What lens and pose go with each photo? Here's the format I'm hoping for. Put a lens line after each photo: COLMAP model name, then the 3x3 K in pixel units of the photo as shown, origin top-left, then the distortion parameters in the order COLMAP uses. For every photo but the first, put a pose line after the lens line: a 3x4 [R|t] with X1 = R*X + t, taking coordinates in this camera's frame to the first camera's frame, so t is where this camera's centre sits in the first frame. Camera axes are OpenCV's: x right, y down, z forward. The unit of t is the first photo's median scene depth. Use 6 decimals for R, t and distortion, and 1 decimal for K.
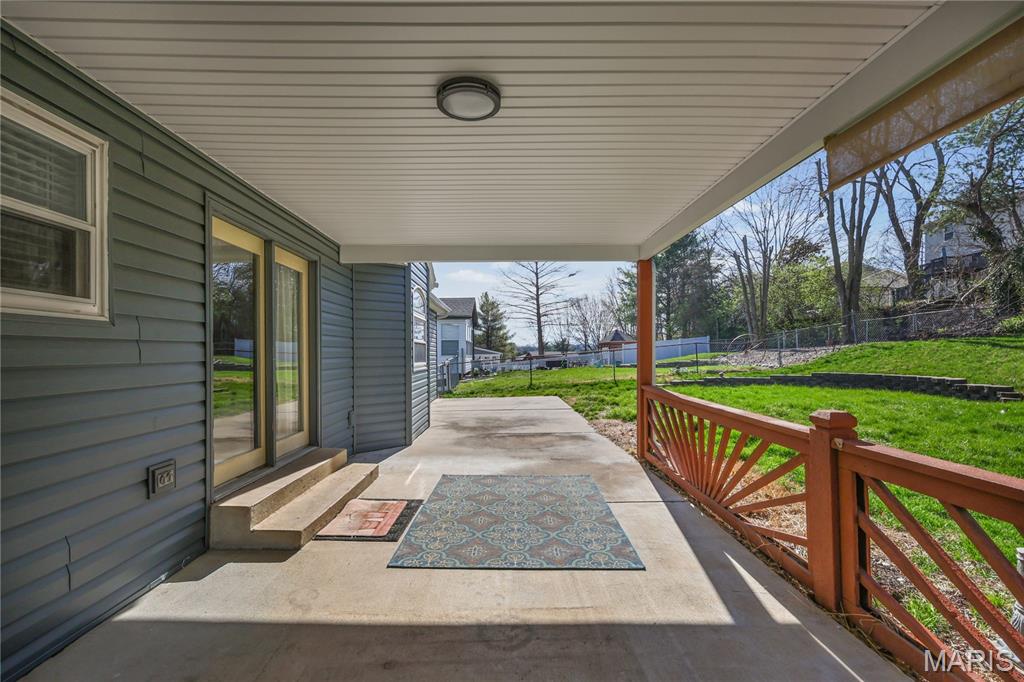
lens RADIAL K [[446.5, 0, 515.5], [0, 446.5, 350.0], [0, 0, 1]] dist [0.006422, 0.001137]
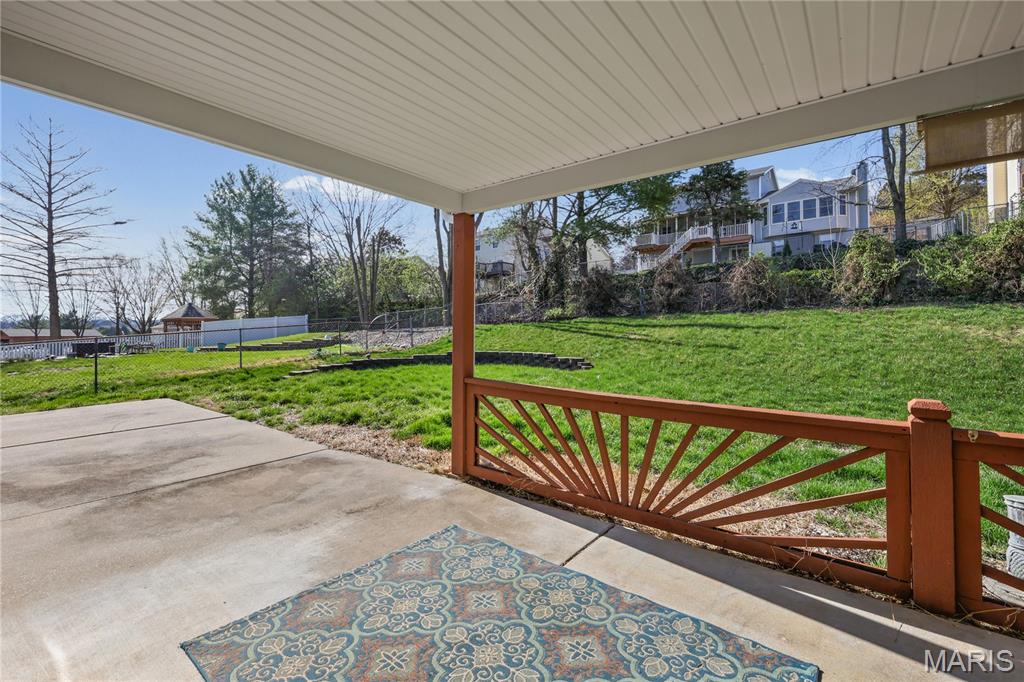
lens RADIAL K [[446.5, 0, 517.2], [0, 446.5, 330.7], [0, 0, 1]] dist [0.006422, 0.001137]
pose [[0.632986, 0.006955, 0.774132, -0.072965], [-0.009653, 0.999953, -0.001091, -0.001290], [-0.774103, -0.006782, 0.633024, 0.131481]]
